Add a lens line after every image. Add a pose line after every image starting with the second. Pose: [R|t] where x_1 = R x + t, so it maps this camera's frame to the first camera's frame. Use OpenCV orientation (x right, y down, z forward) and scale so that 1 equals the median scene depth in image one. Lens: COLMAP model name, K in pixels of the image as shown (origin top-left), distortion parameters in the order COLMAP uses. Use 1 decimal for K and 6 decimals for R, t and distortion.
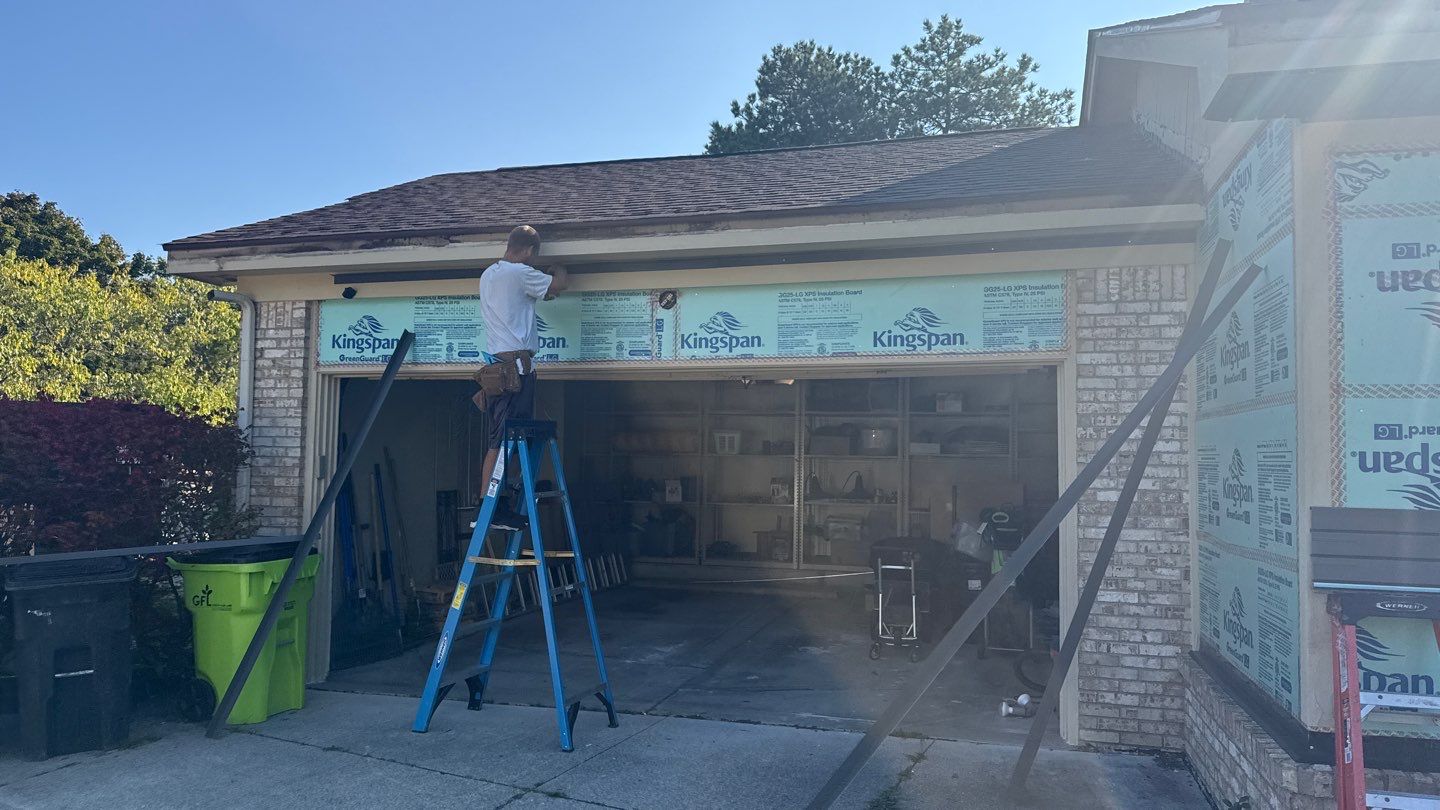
lens RADIAL K [[999.0, 0, 716.6], [0, 999.0, 412.3], [0, 0, 1]] dist [0.063561, -0.000428]
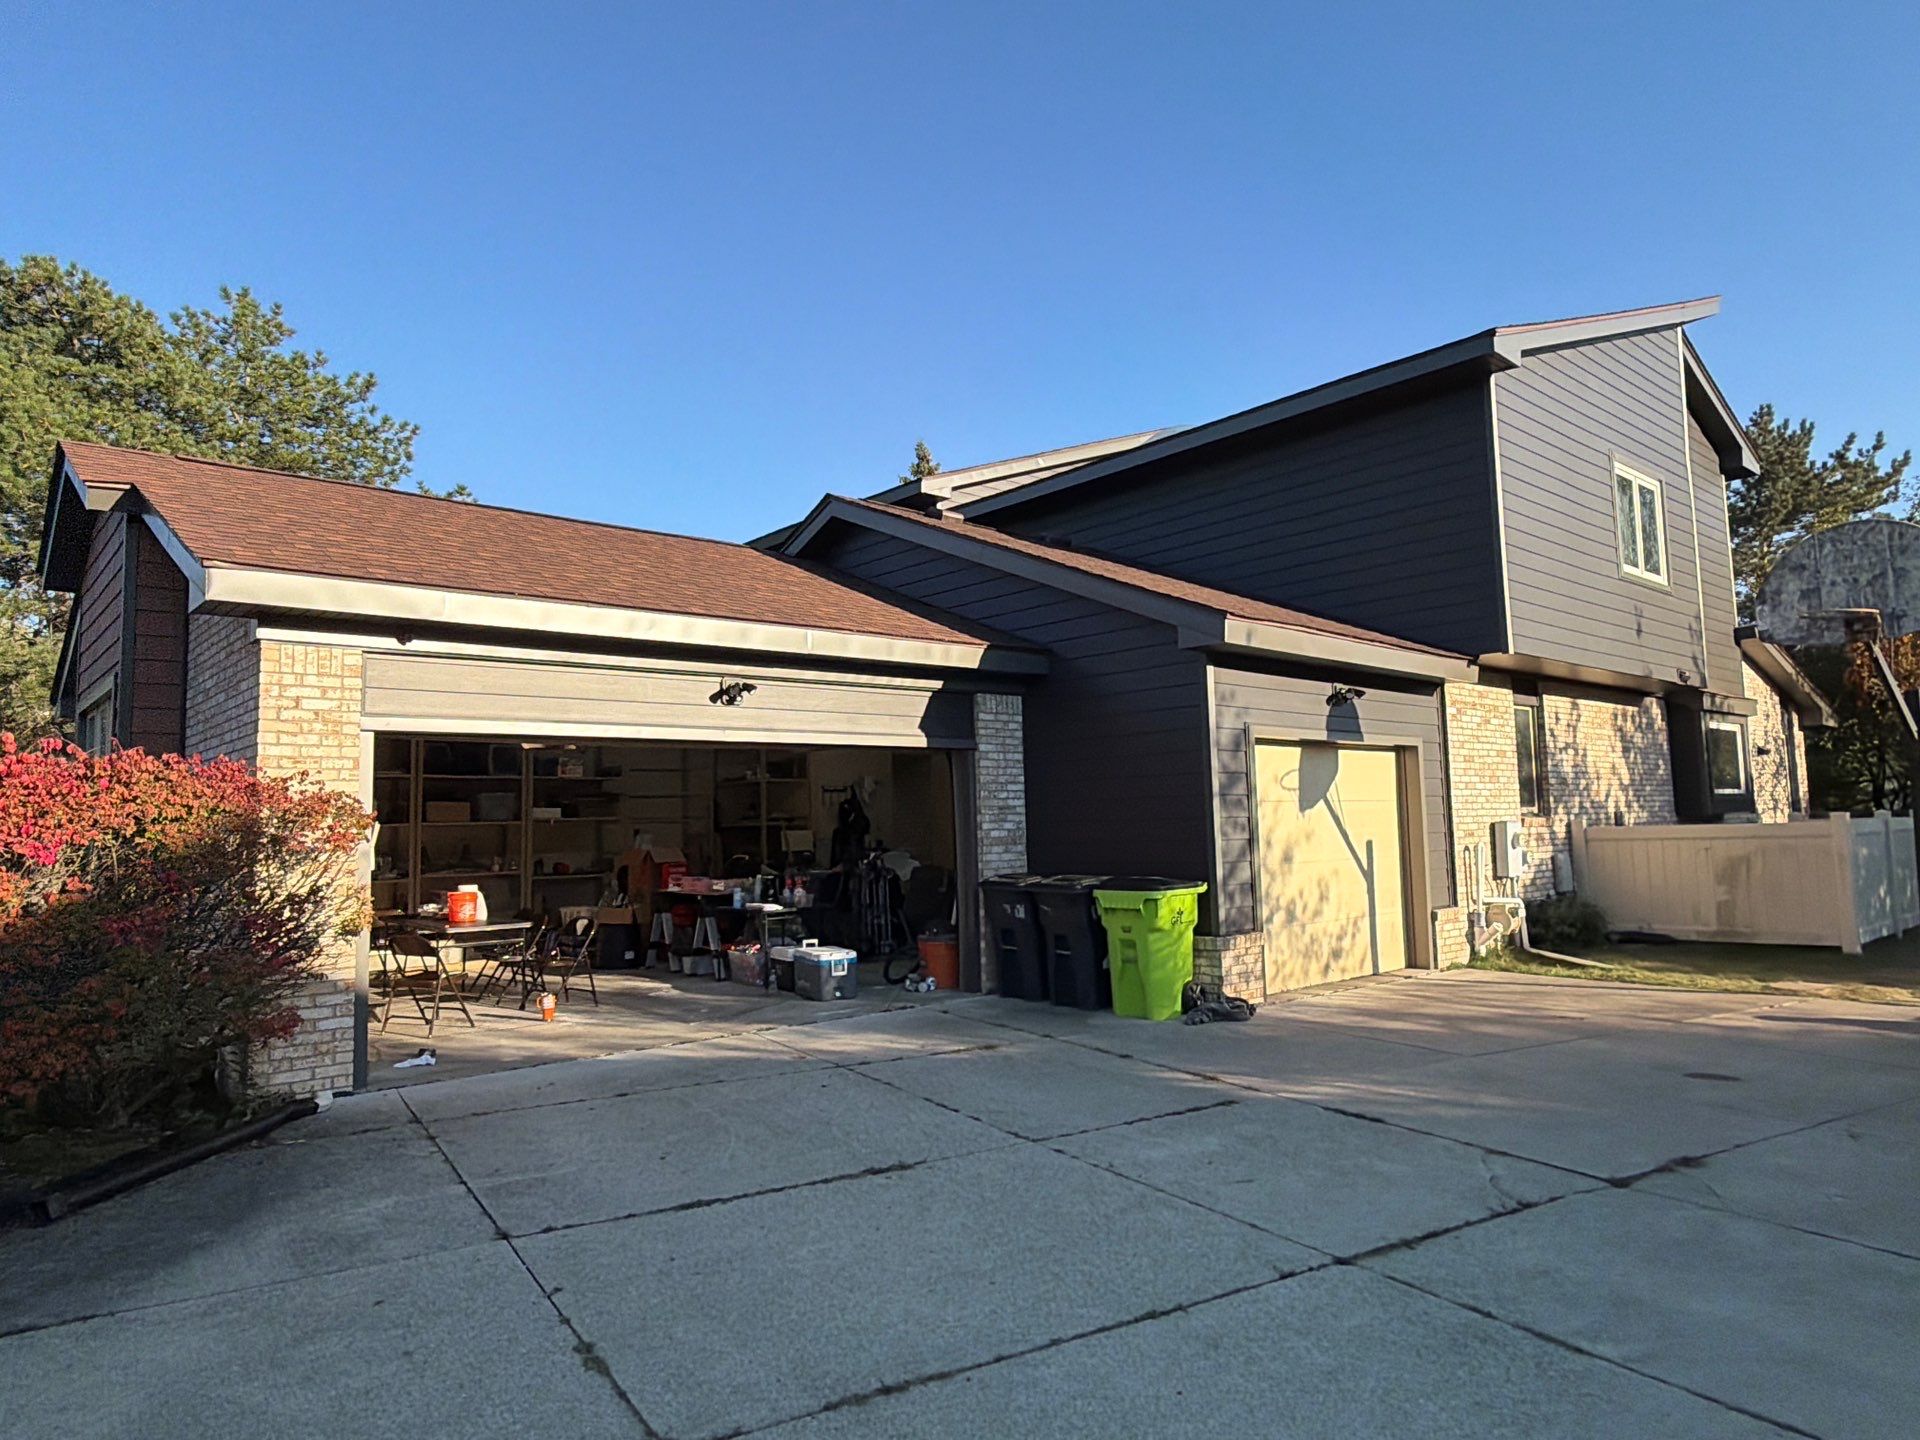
lens RADIAL K [[1183.5, 0, 960.0], [0, 1183.5, 720.0], [0, 0, 1]] dist [-0.011482, 0.002538]
pose [[0.538793, 0.049130, 0.841004, -0.268426], [-0.010995, 0.998623, -0.051293, -0.000170], [-0.842366, 0.018390, 0.538592, 0.005397]]
